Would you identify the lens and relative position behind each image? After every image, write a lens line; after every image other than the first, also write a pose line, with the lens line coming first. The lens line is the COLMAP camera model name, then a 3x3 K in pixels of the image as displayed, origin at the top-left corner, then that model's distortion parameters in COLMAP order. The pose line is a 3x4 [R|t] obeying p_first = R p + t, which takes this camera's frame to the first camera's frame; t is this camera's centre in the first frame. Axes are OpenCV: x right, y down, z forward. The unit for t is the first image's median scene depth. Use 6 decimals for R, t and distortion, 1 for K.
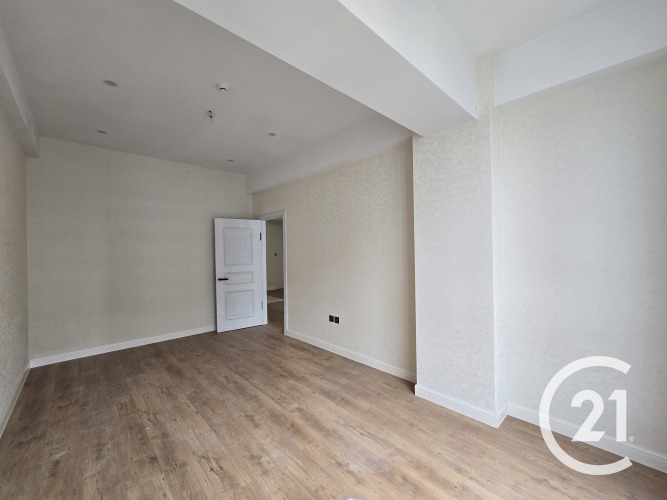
lens RADIAL K [[272.7, 0, 332.6], [0, 272.7, 251.9], [0, 0, 1]] dist [0.002146, 0.000460]
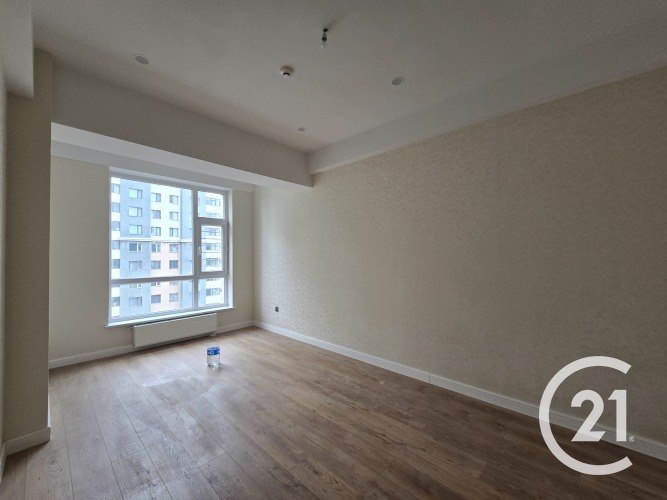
lens RADIAL K [[272.7, 0, 336.0], [0, 272.7, 253.2], [0, 0, 1]] dist [0.002146, 0.000460]
pose [[-0.997466, 0.019880, -0.068307, -0.539884], [0.020914, 0.999677, -0.014461, 0.022574], [0.067997, -0.015853, -0.997560, 2.108646]]
